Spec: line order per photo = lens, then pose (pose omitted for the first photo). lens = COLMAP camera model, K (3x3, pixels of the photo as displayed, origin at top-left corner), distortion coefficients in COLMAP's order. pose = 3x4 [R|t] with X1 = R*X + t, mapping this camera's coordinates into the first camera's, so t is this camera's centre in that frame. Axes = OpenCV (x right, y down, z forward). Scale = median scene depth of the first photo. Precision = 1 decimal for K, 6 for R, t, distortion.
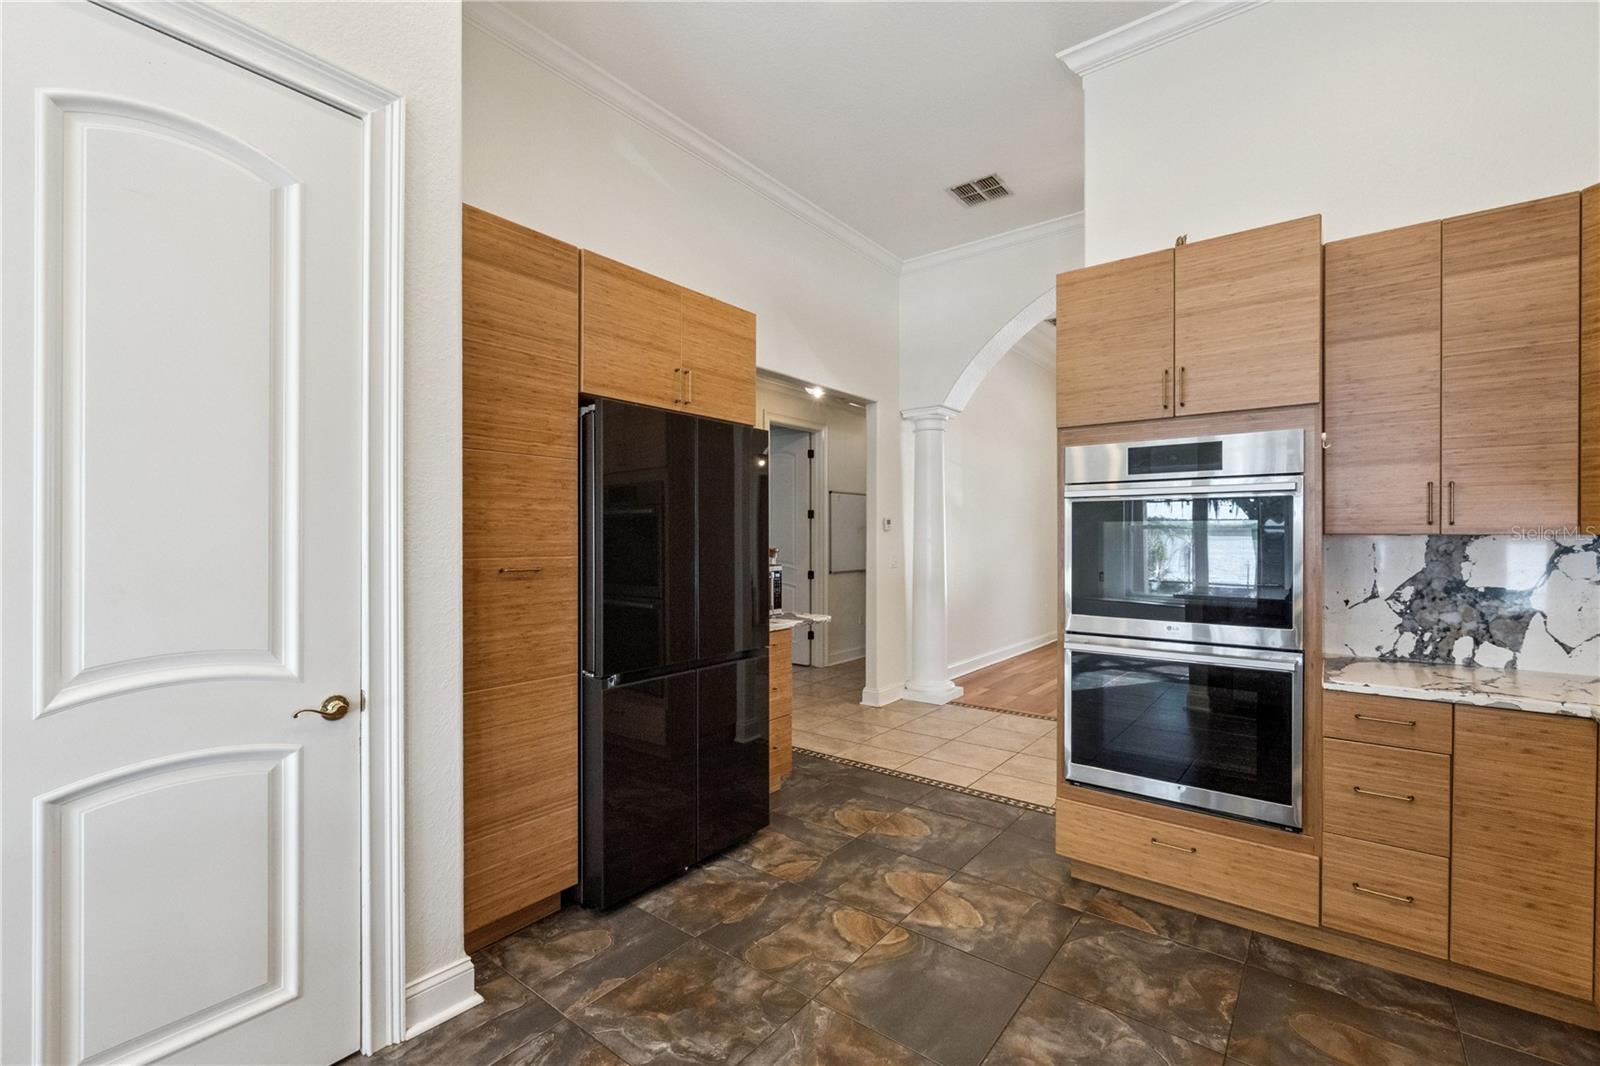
lens RADIAL K [[692.4, 0, 798.1], [0, 692.4, 537.3], [0, 0, 1]] dist [-0.003517, -0.000329]
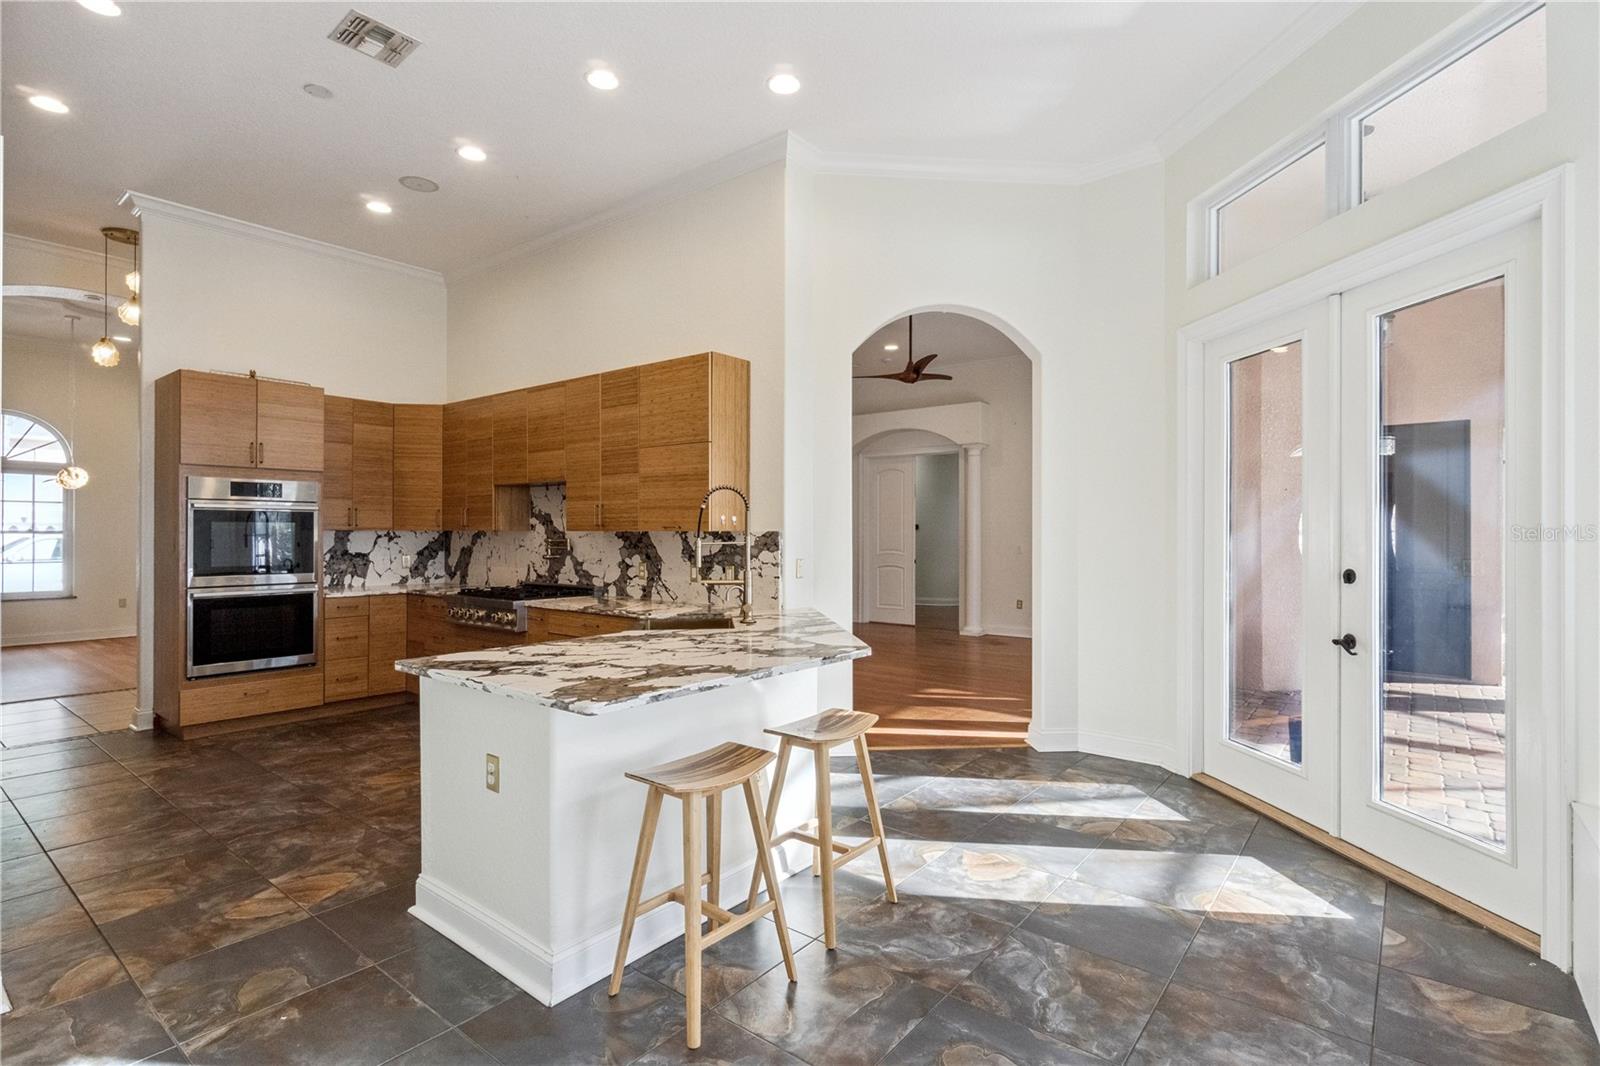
lens RADIAL K [[742.9, 0, 802.3], [0, 742.9, 535.6], [0, 0, 1]] dist [0.005135, 0.000097]
pose [[-0.015000, -0.001467, 0.999886, -1.547855], [0.001874, 0.999997, 0.001496, 0.013149], [-0.999886, 0.001896, -0.014997, -0.480908]]
